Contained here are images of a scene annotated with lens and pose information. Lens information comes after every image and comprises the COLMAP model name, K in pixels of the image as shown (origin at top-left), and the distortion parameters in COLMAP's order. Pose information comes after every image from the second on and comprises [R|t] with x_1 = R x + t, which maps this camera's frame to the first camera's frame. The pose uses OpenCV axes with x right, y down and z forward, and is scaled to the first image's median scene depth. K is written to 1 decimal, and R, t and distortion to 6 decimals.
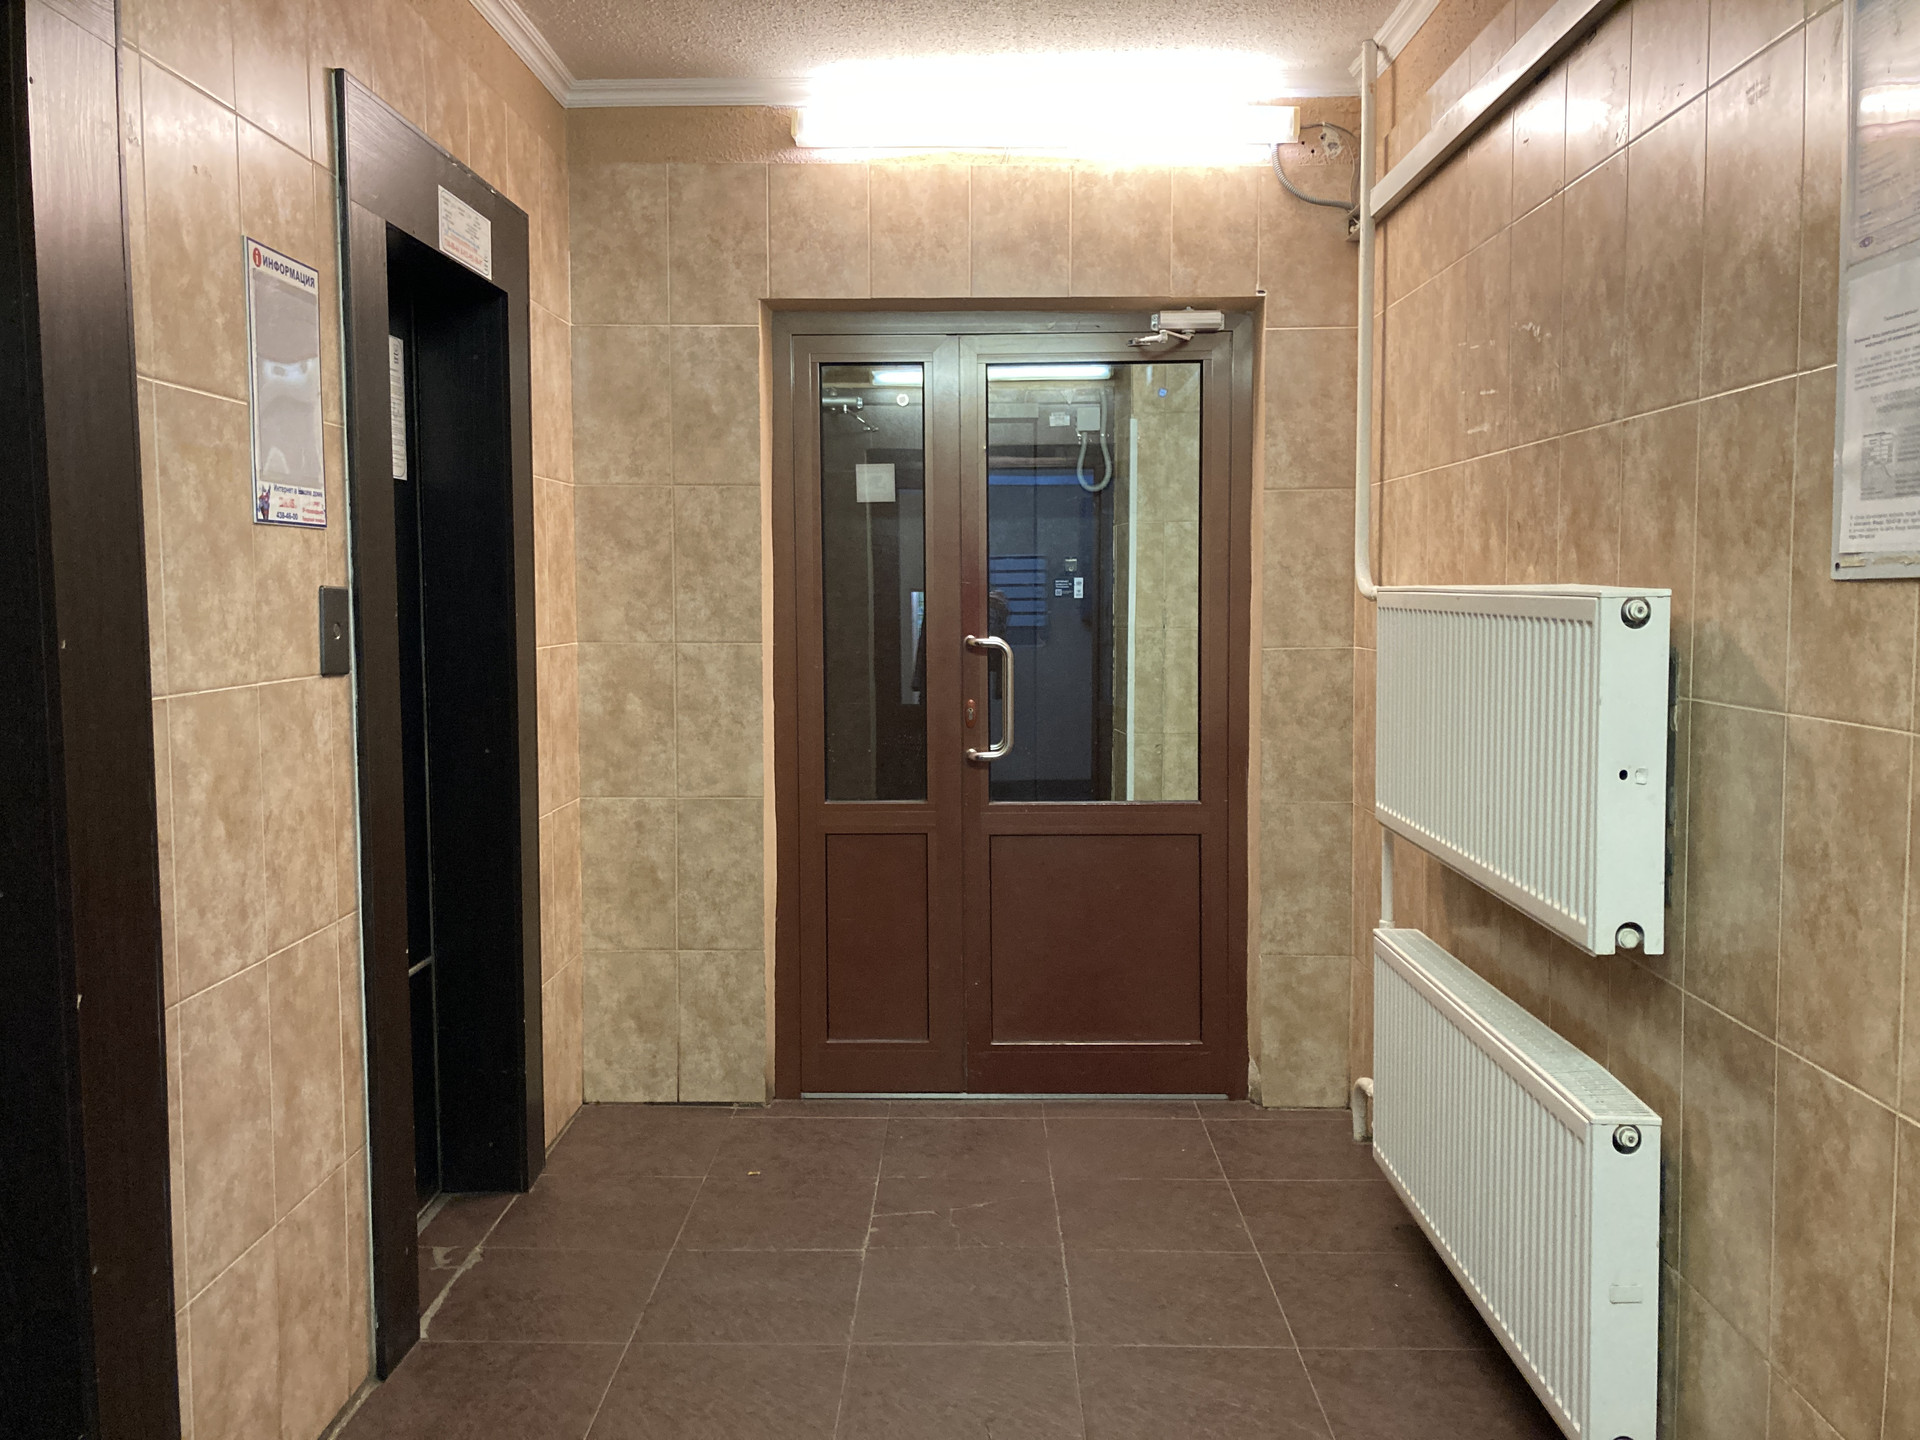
lens RADIAL K [[1562.6, 0, 952.5], [0, 1562.6, 710.0], [0, 0, 1]] dist [0.016696, -0.042260]
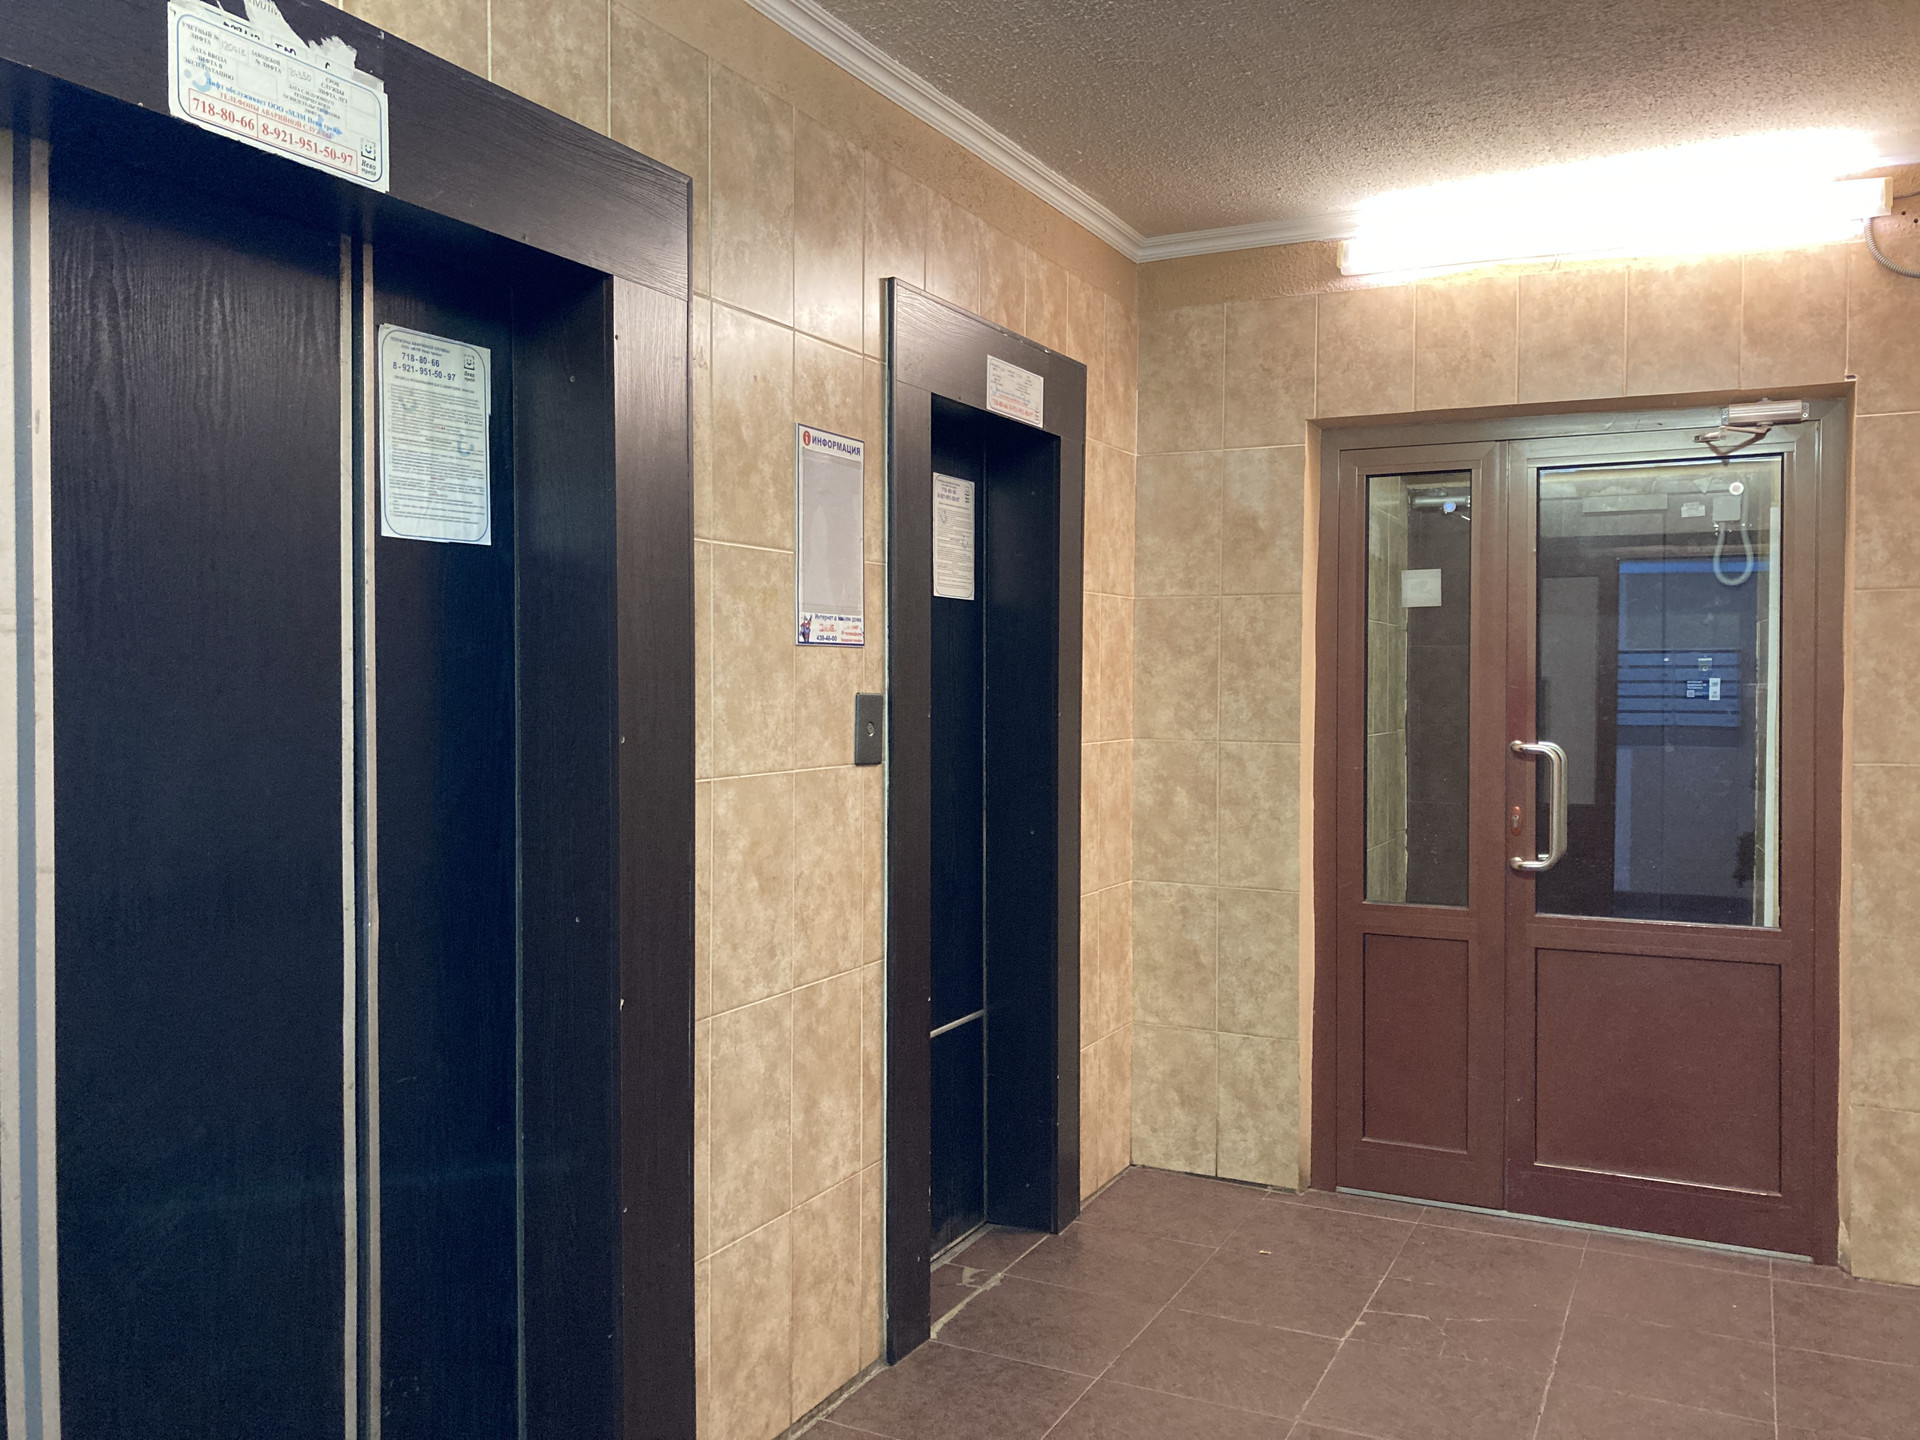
lens RADIAL K [[1562.6, 0, 946.1], [0, 1562.6, 706.0], [0, 0, 1]] dist [0.016696, -0.042260]
pose [[0.898347, 0.014752, -0.439040, 0.127079], [-0.040520, 0.997958, -0.049379, -0.006831], [0.437415, 0.062149, 0.897110, -0.047719]]
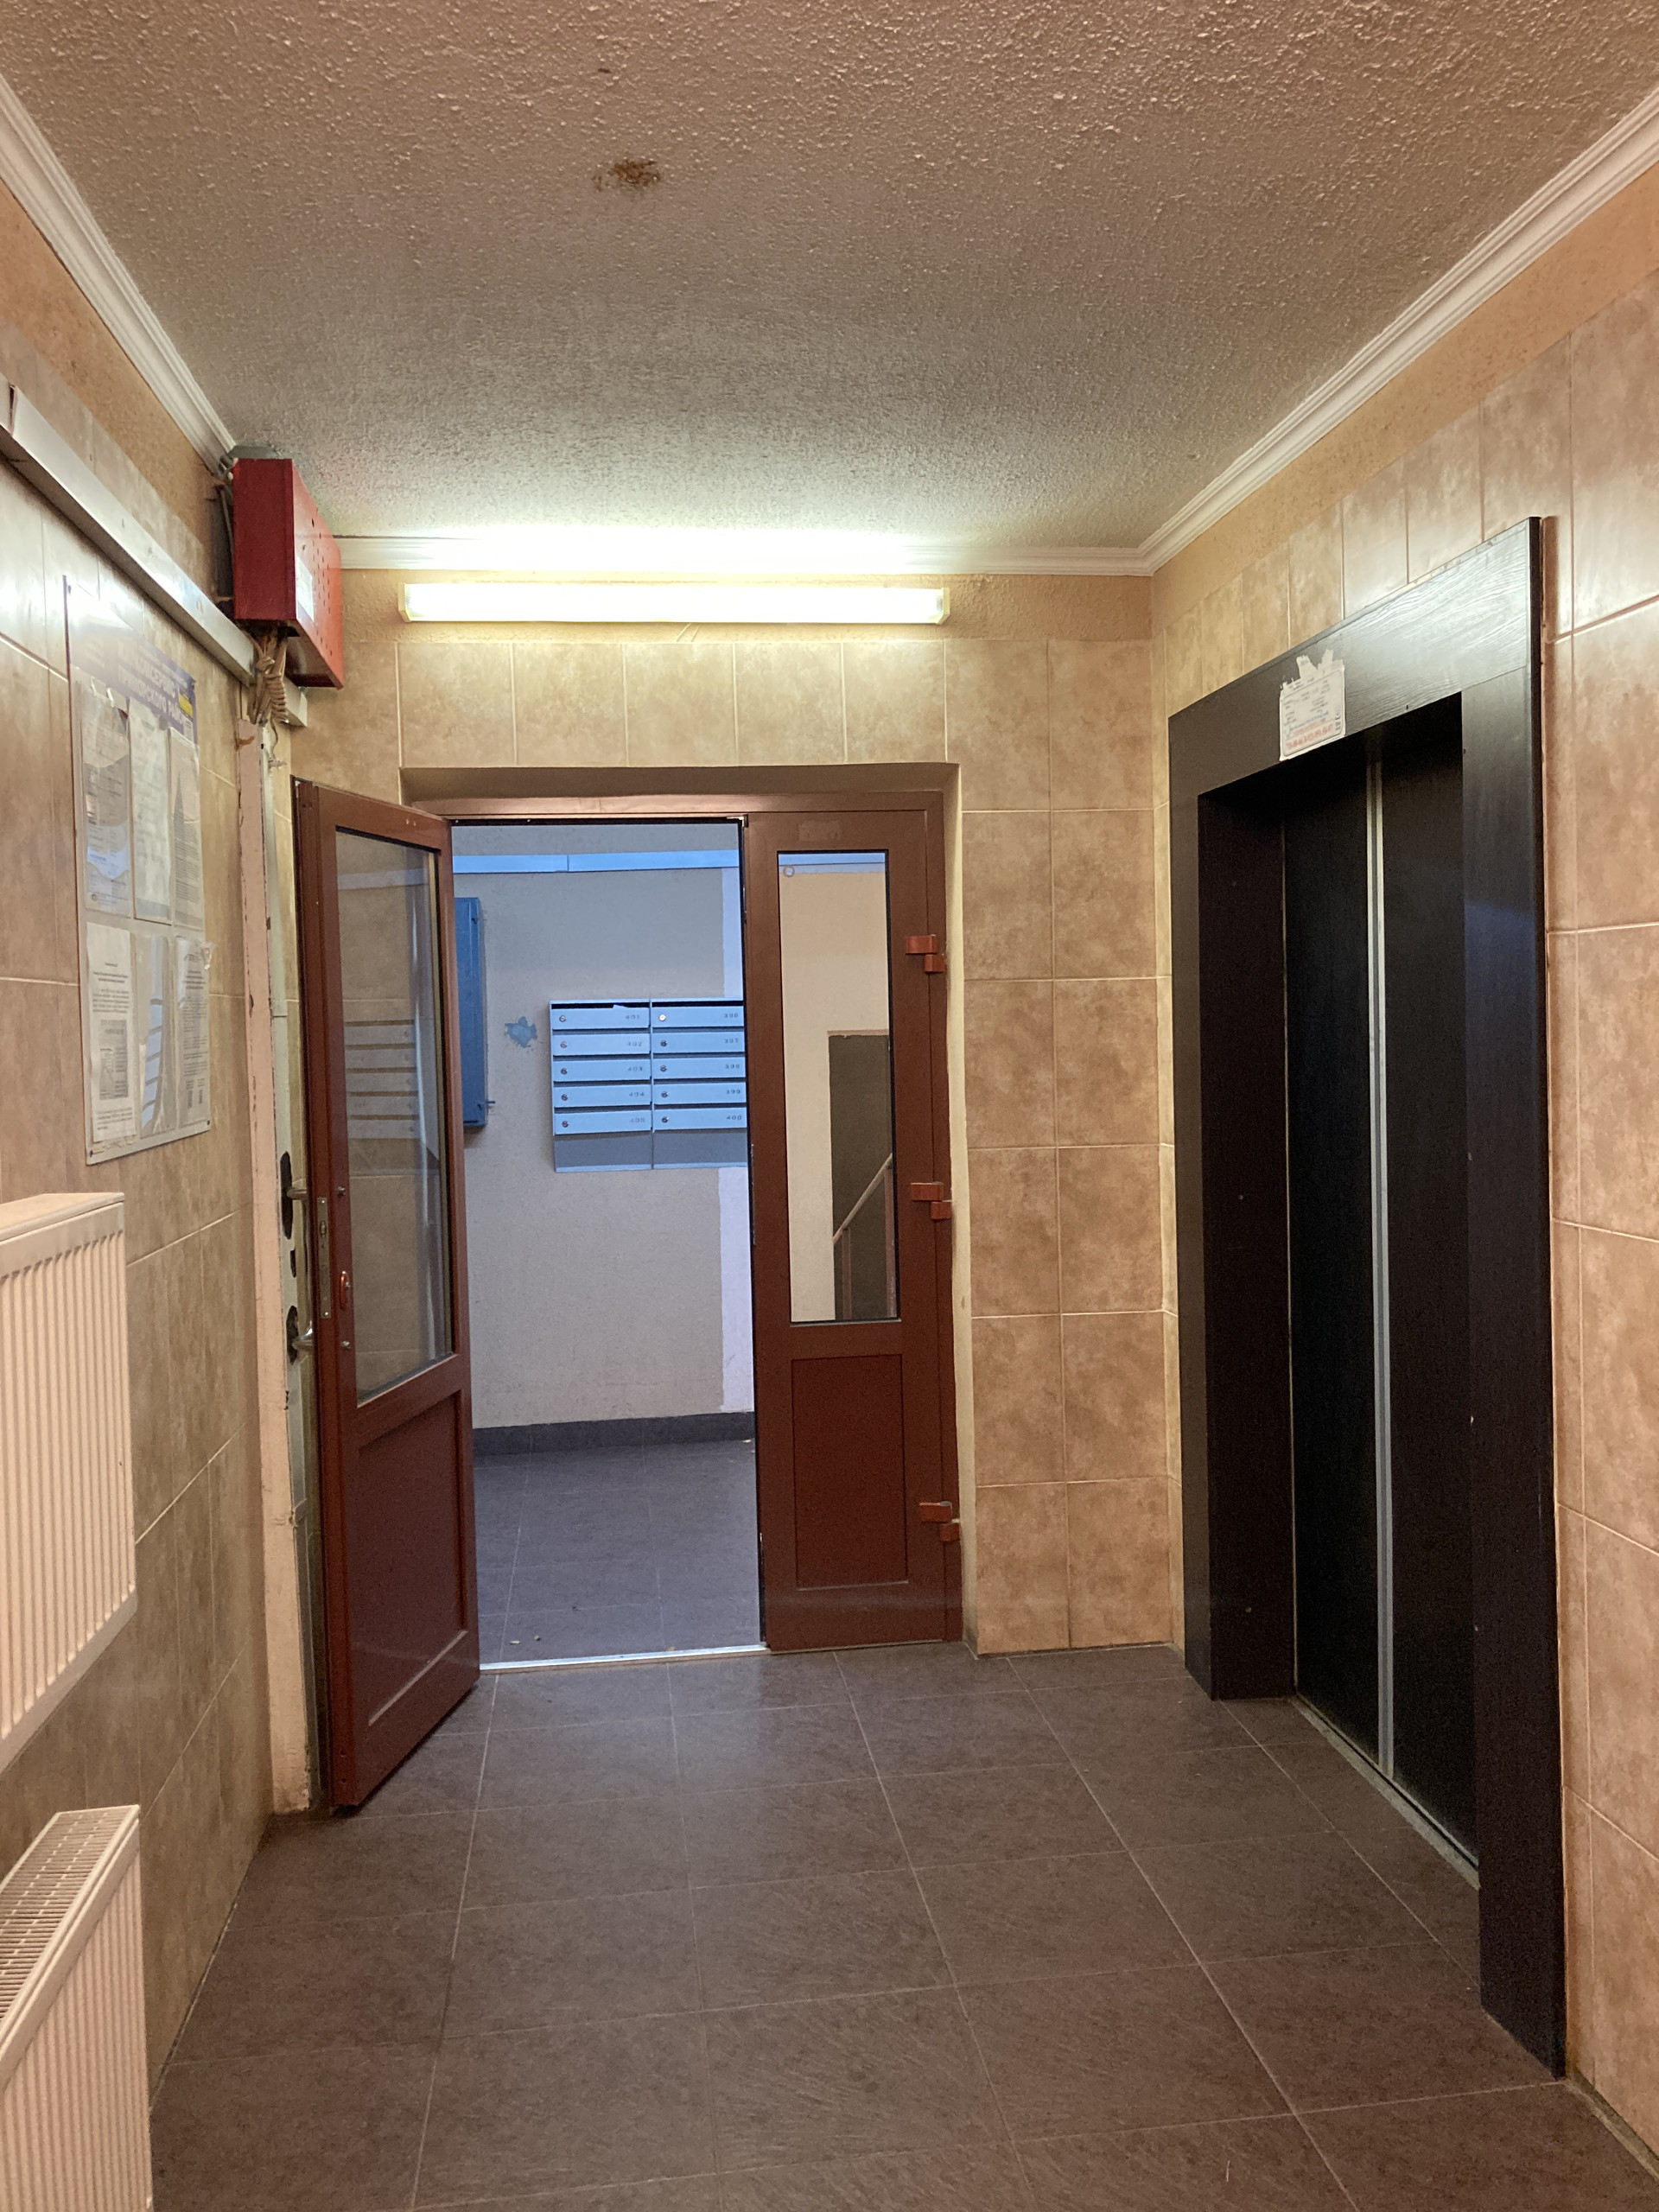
lens RADIAL K [[1800.2, 0, 837.2], [0, 1800.2, 1097.9], [0, 0, 1]] dist [0.016696, -0.042260]
pose [[-0.990233, 0.033305, -0.135388, 0.082375], [0.017005, 0.992651, 0.119813, -0.127818], [0.138383, 0.116340, -0.983522, 1.086479]]
